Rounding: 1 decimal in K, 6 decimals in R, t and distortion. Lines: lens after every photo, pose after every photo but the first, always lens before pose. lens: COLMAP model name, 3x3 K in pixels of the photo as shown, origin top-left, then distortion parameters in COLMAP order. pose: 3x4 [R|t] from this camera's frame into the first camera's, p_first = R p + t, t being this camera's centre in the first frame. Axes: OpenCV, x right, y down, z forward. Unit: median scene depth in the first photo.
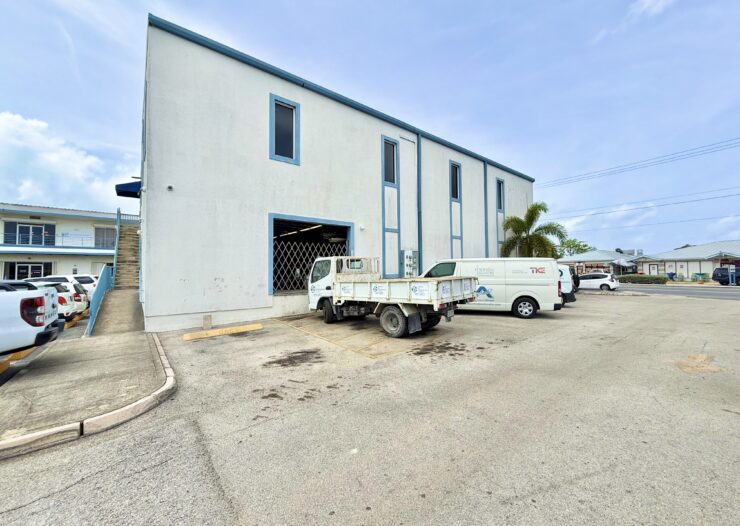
lens RADIAL K [[297.1, 0, 439.4], [0, 297.1, 263.8], [0, 0, 1]] dist [-0.002572, -0.000015]
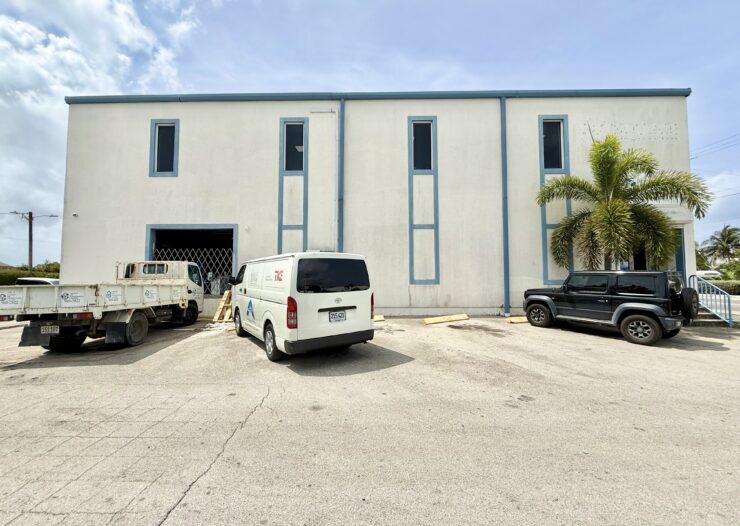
lens RADIAL K [[297.1, 0, 370.8], [0, 297.1, 266.2], [0, 0, 1]] dist [-0.002572, -0.000015]
pose [[0.701590, -0.018834, -0.712332, 0.580552], [0.014049, 0.999822, -0.012598, 0.010237], [0.712442, -0.001169, 0.701730, 0.567159]]
